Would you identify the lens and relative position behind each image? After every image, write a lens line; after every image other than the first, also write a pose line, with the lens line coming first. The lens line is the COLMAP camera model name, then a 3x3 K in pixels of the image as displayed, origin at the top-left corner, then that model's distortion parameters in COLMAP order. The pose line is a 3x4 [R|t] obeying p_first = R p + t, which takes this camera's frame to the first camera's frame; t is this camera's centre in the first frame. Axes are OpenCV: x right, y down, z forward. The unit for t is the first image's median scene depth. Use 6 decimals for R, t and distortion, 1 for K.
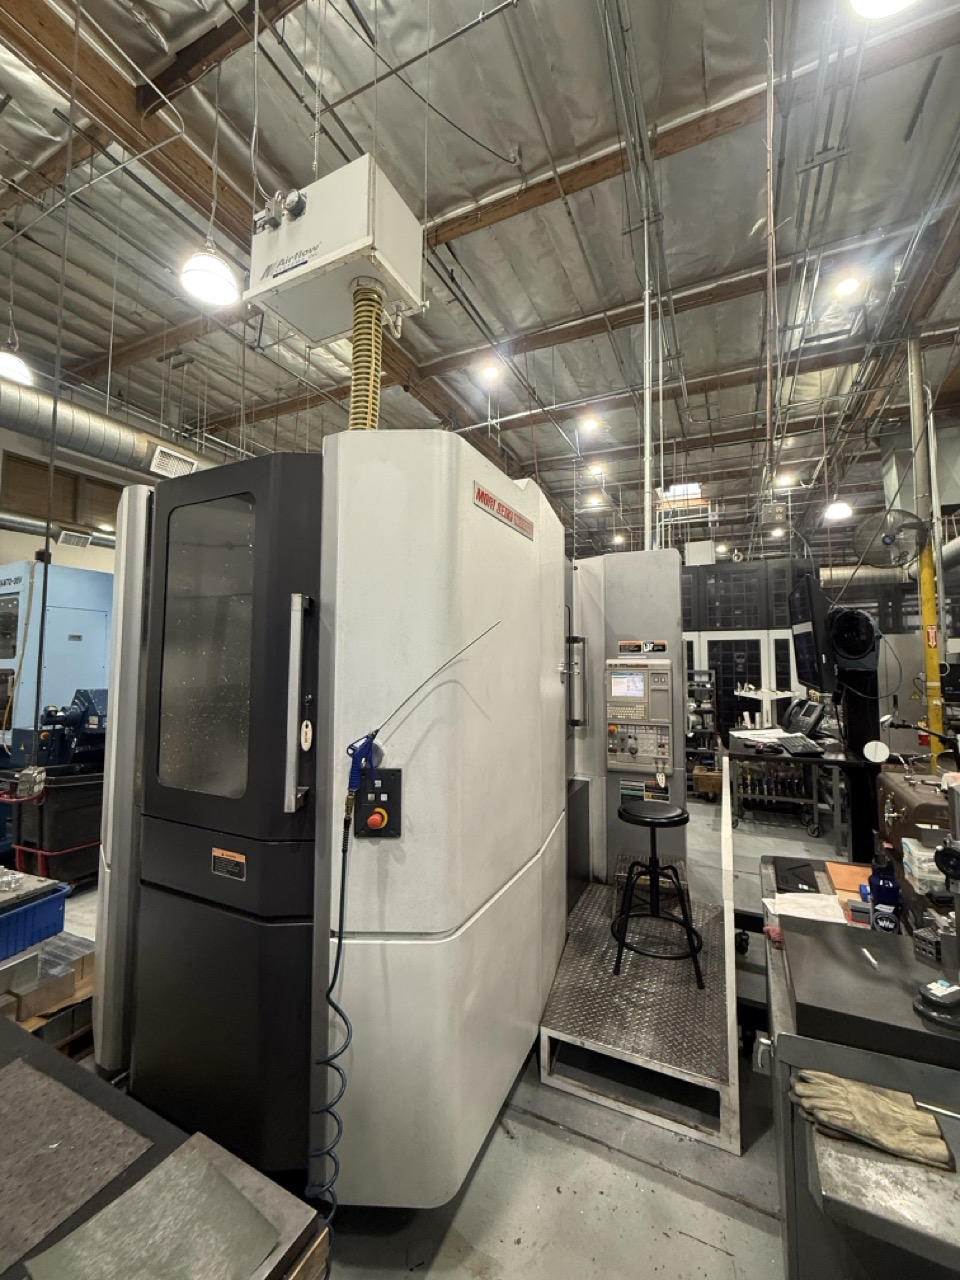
lens RADIAL K [[511.1, 0, 480.4], [0, 511.1, 636.7], [0, 0, 1]] dist [-0.000713, 0.000100]
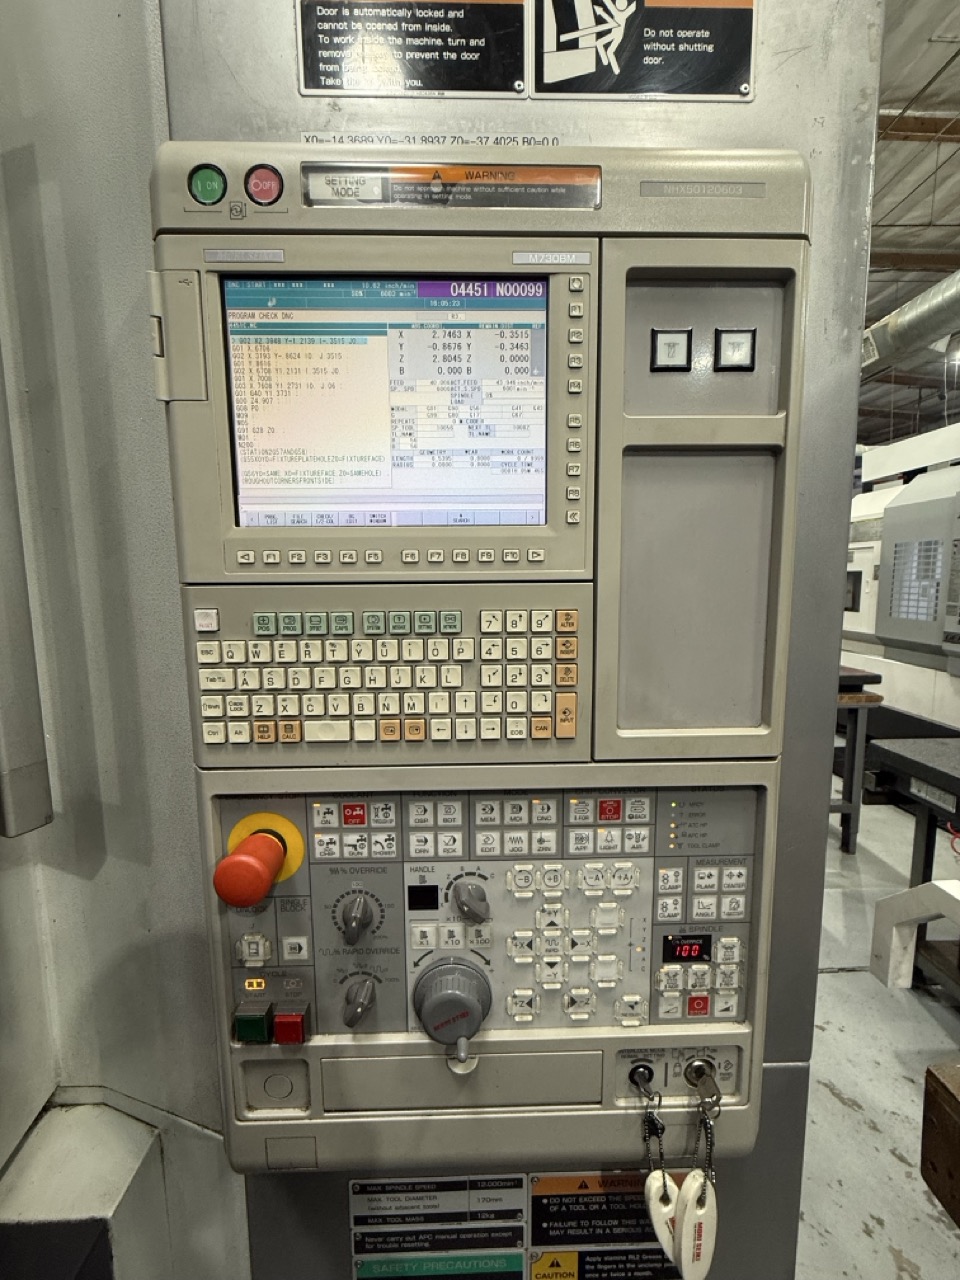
lens RADIAL K [[511.1, 0, 481.5], [0, 511.1, 636.6], [0, 0, 1]] dist [-0.000713, 0.000100]
pose [[0.888441, -0.065066, 0.454357, 0.239929], [-0.014127, 0.985556, 0.168759, 0.113060], [-0.458774, -0.156351, 0.874689, 0.844754]]
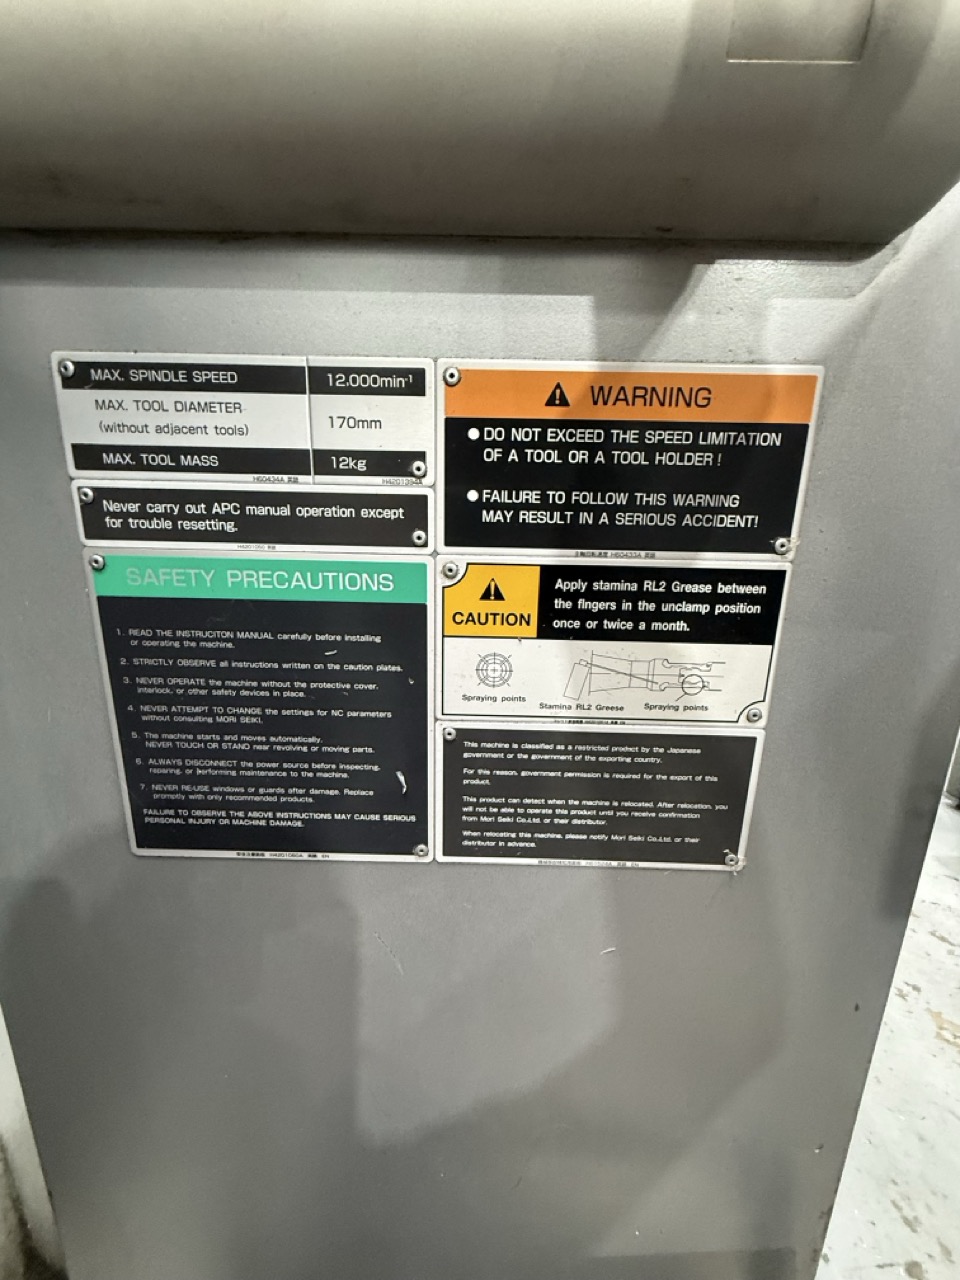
lens RADIAL K [[511.1, 0, 480.4], [0, 511.1, 641.2], [0, 0, 1]] dist [-0.000713, 0.000100]
pose [[0.906784, -0.091198, 0.411614, 0.275734], [-0.039045, 0.953961, 0.297378, 0.273932], [-0.419784, -0.285728, 0.861476, 0.867689]]
